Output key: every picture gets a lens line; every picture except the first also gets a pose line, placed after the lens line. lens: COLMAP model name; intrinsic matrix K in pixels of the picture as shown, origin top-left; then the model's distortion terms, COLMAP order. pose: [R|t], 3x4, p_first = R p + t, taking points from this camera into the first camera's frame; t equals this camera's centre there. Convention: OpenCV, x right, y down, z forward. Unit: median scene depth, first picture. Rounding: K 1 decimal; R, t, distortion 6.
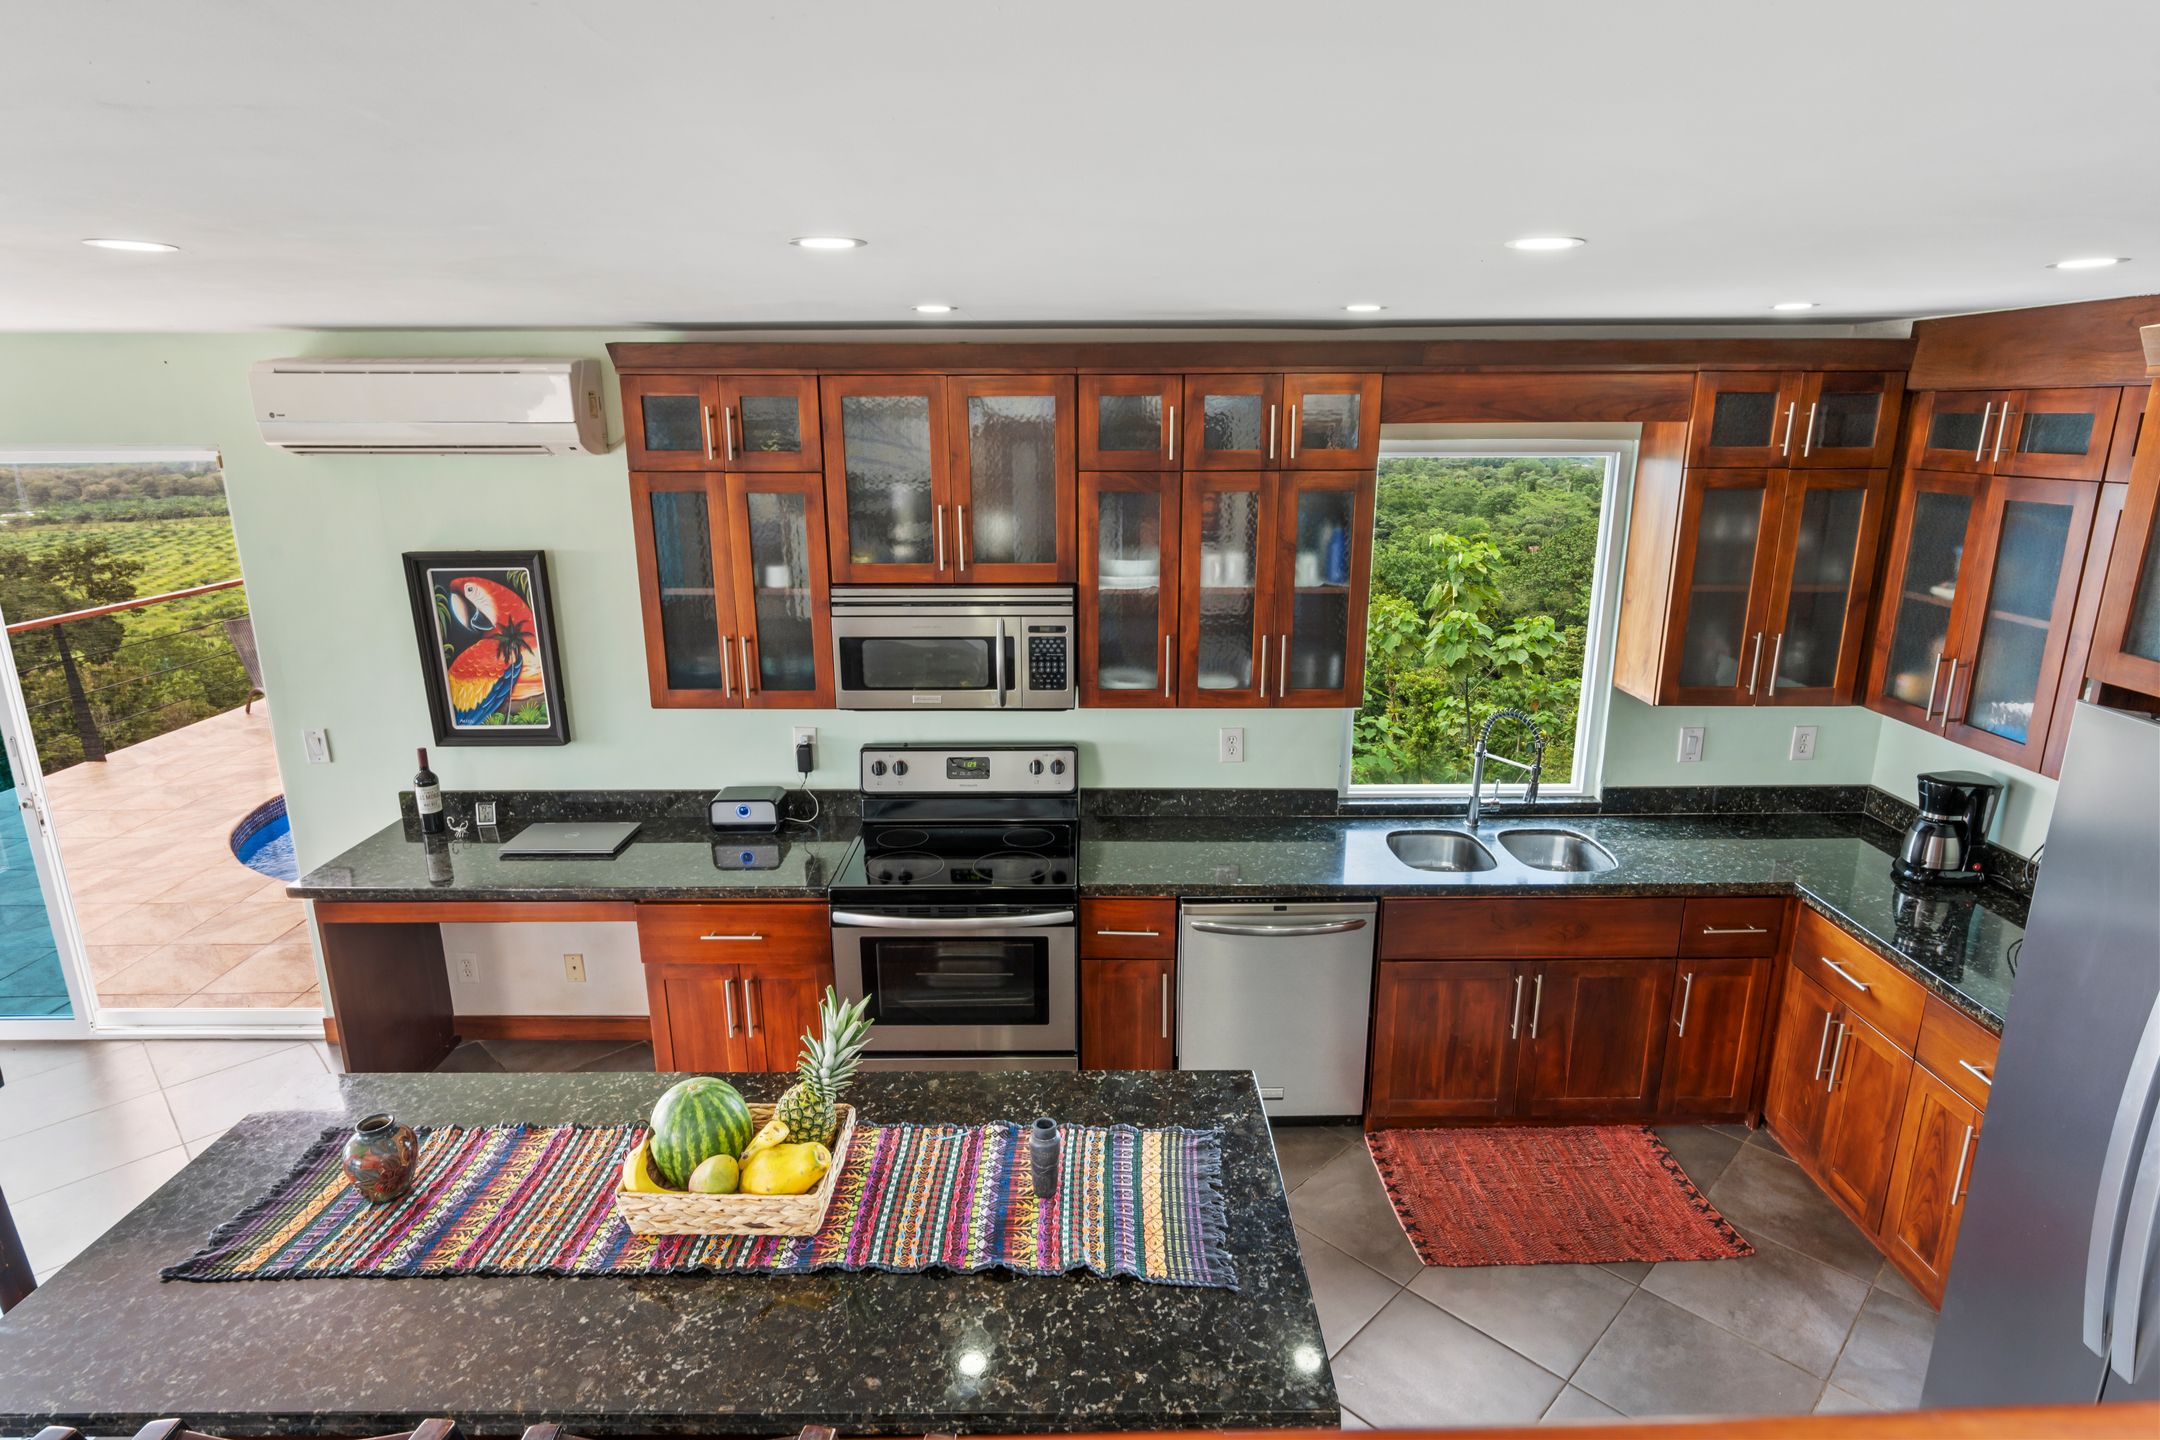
lens RADIAL K [[1140.8, 0, 1086.2], [0, 1140.8, 719.6], [0, 0, 1]] dist [0.001818, 0.000248]
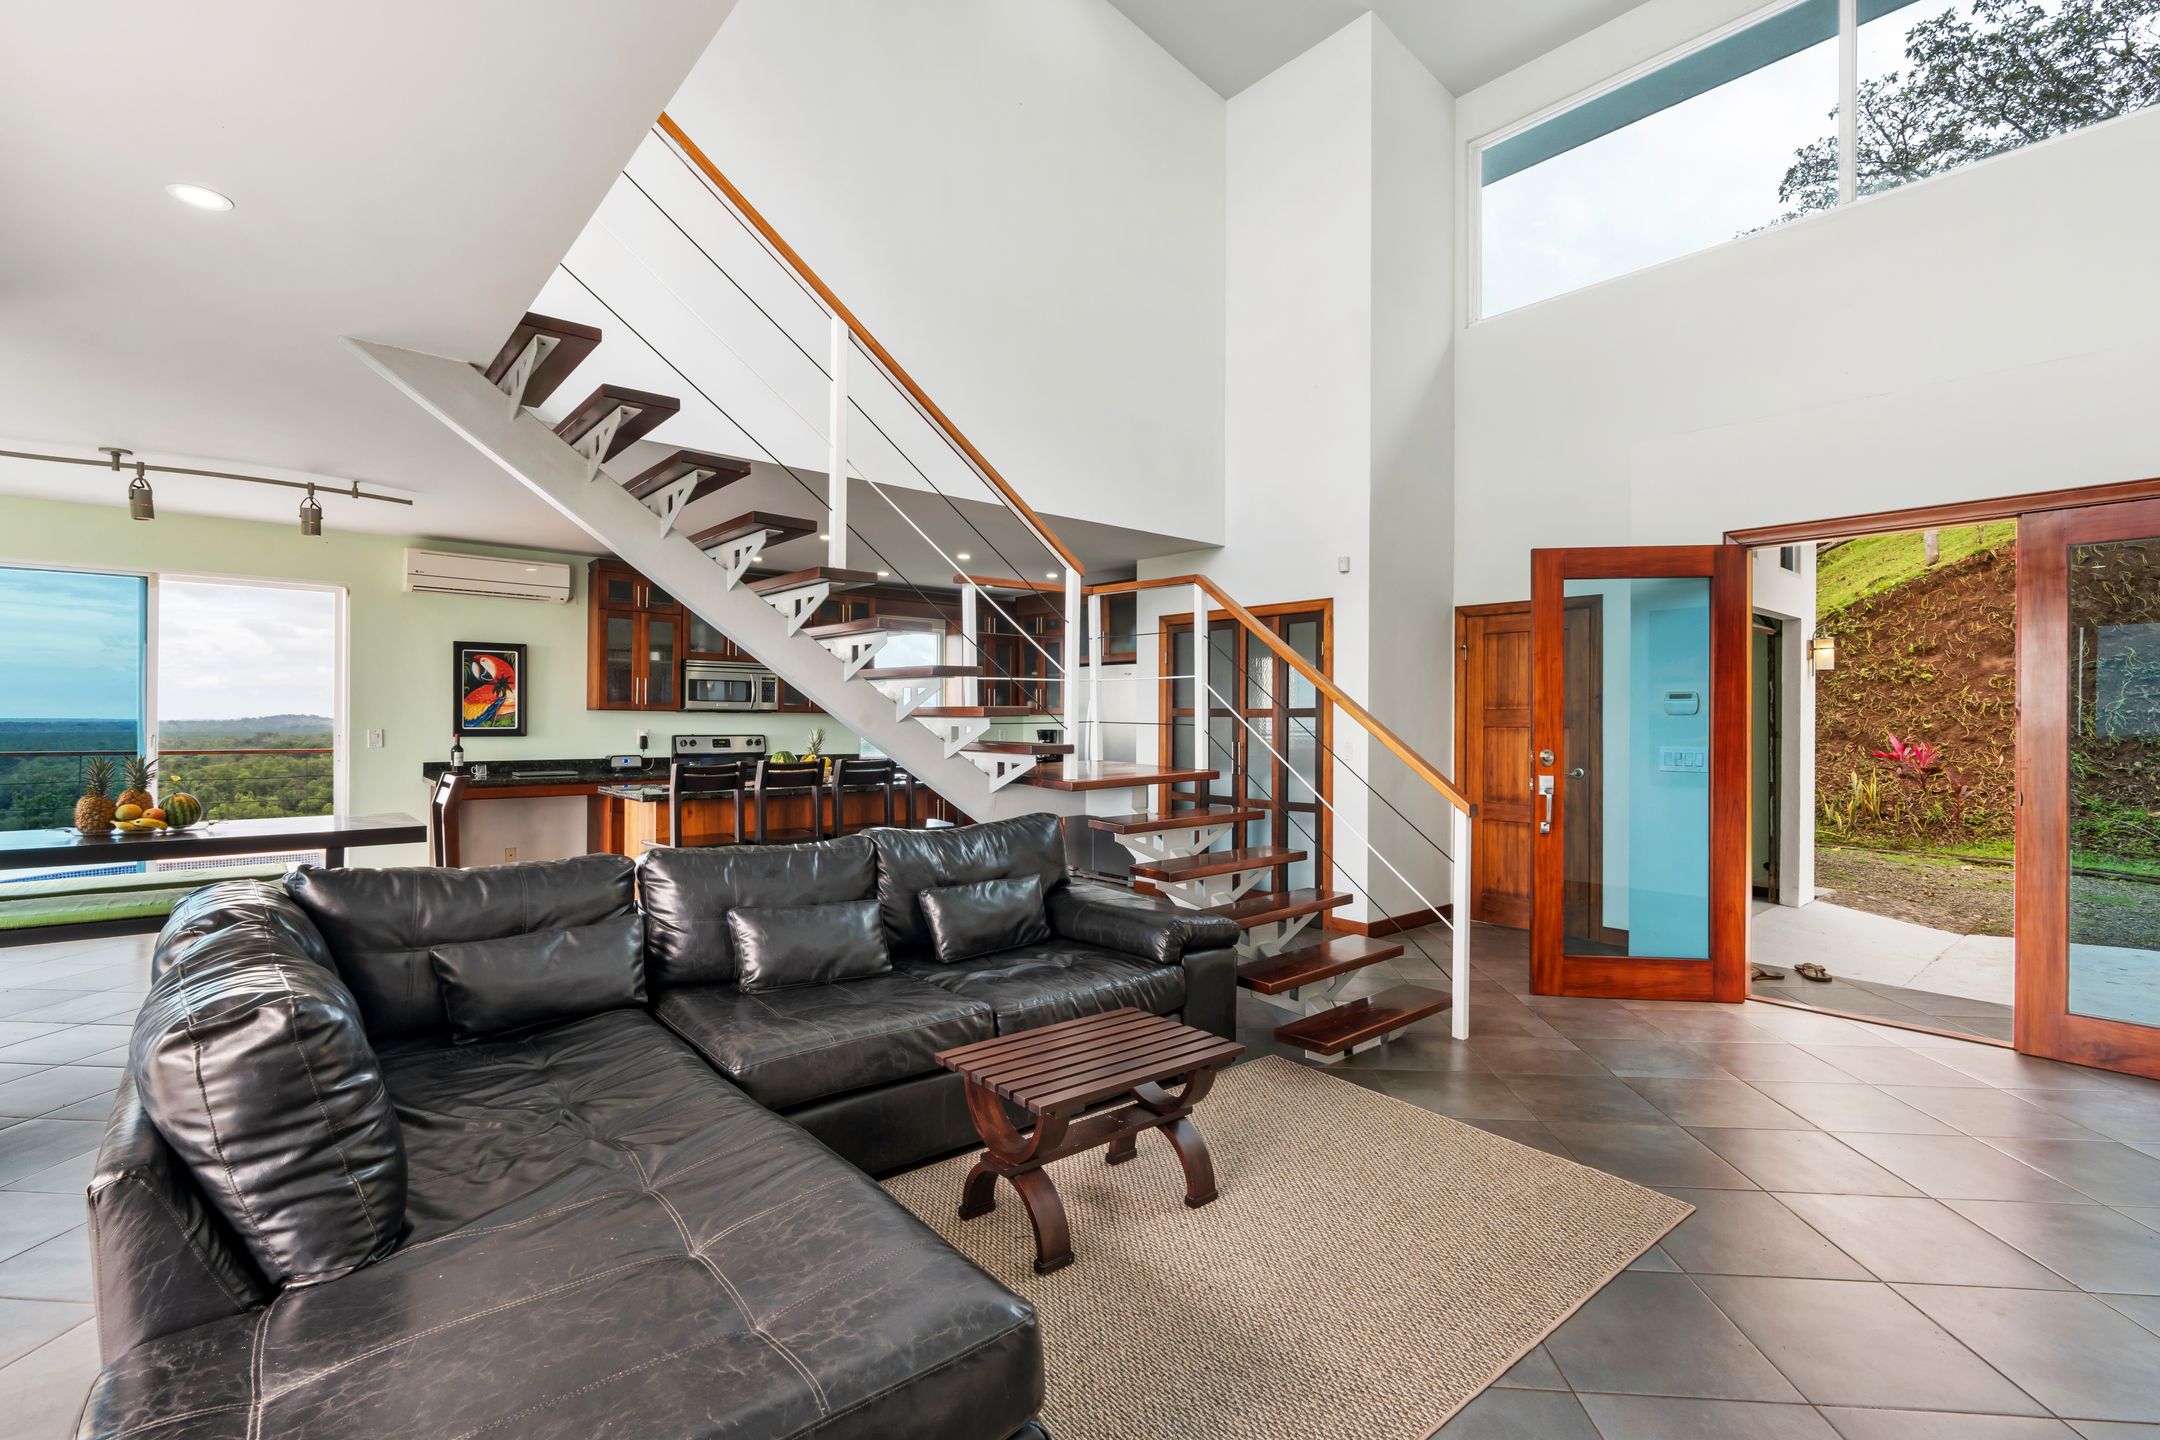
lens RADIAL K [[986.9, 0, 1079.1], [0, 986.9, 713.1], [0, 0, 1]] dist [-0.003766, 0.001883]
pose [[0.758236, 0.006827, 0.651944, -0.878610], [0.159474, 0.967629, -0.195608, 0.501246], [-0.632176, 0.252285, 0.732602, -0.979831]]
